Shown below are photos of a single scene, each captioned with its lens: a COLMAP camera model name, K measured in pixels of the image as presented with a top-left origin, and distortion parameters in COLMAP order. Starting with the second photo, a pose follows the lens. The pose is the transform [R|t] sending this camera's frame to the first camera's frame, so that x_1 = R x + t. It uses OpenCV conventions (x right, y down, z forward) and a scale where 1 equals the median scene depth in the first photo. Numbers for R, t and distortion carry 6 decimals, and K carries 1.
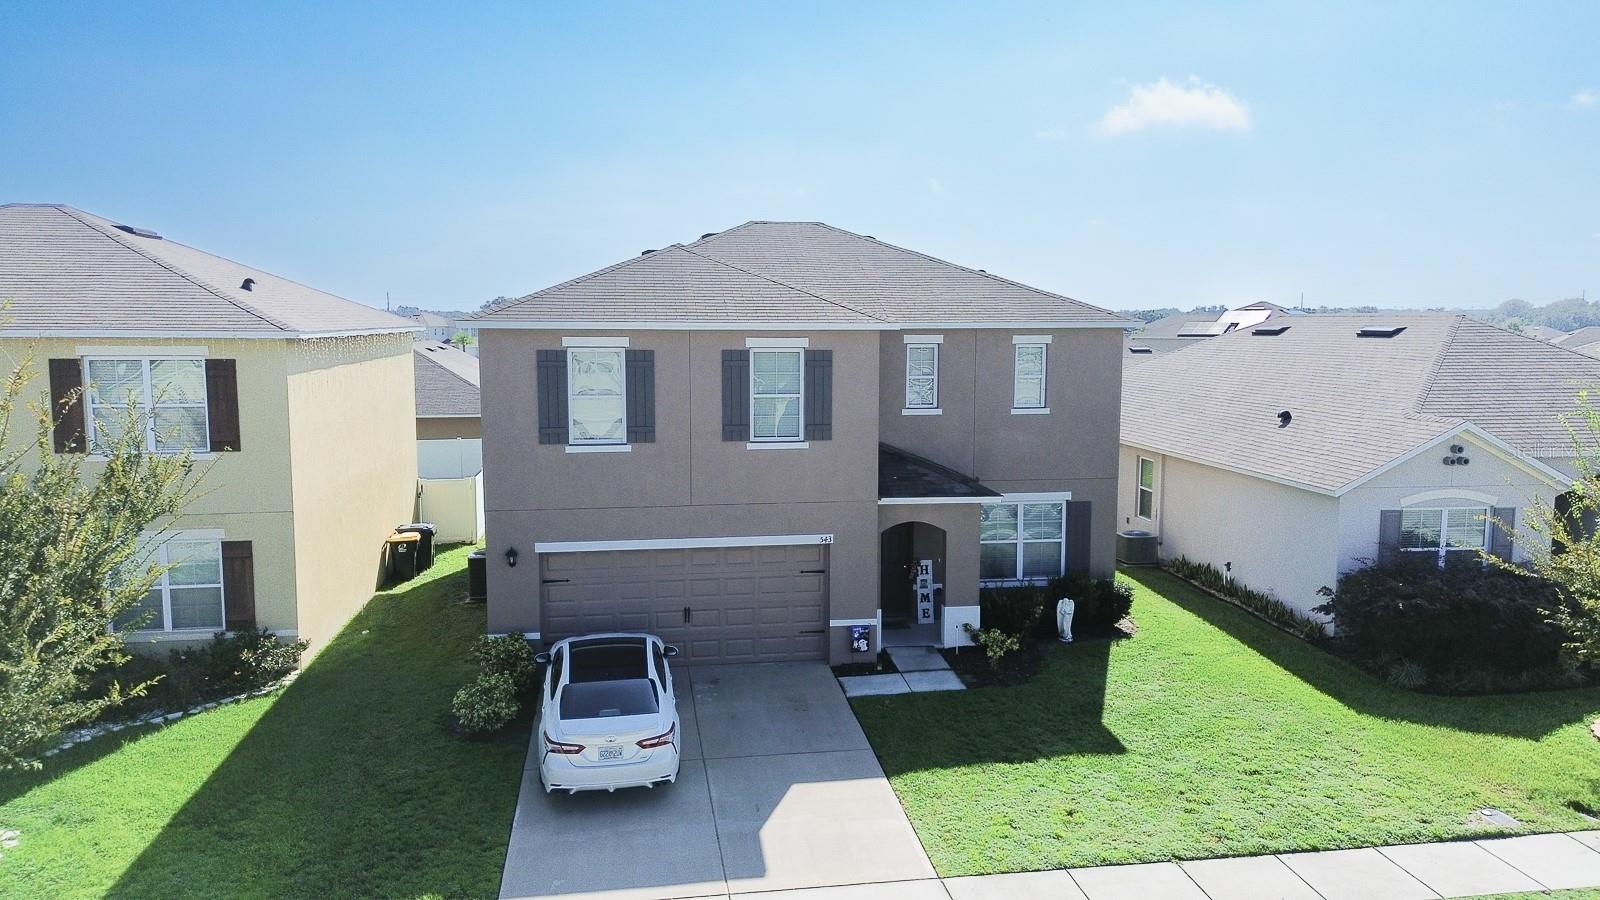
lens RADIAL K [[1169.8, 0, 800.0], [0, 1169.8, 450.0], [0, 0, 1]] dist [0.018609, -0.003076]
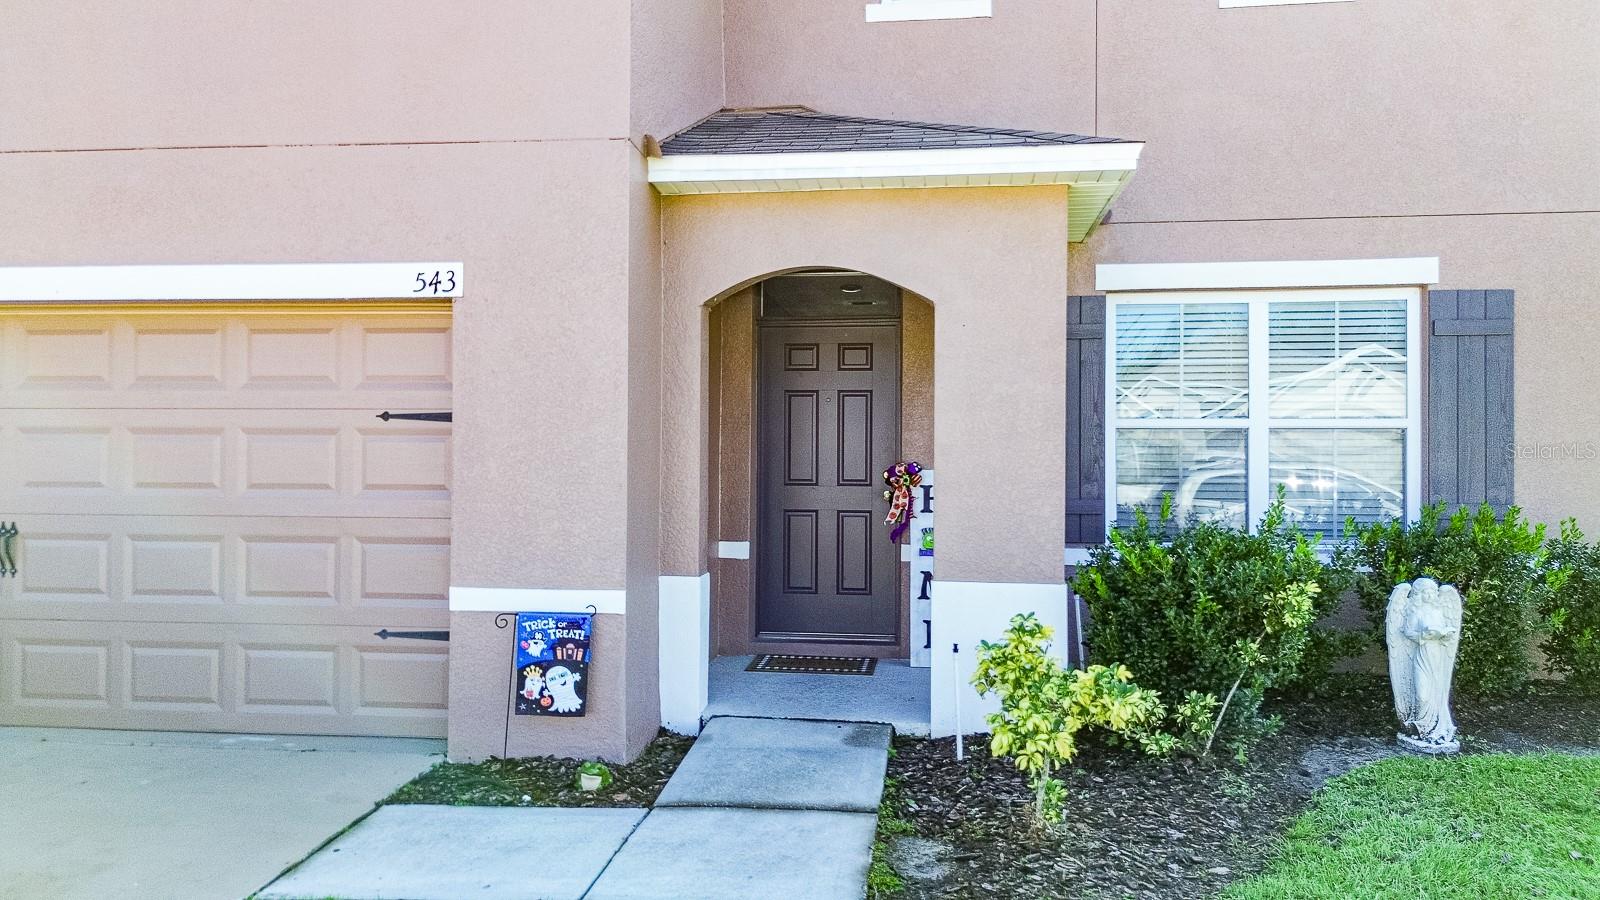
lens RADIAL K [[1169.8, 0, 800.0], [0, 1169.8, 450.0], [0, 0, 1]] dist [0.018609, -0.003076]
pose [[0.963443, 0.002609, -0.267902, 0.174712], [-0.036169, 0.992065, -0.120414, 0.143645], [0.265462, 0.125702, 0.955892, 0.759522]]
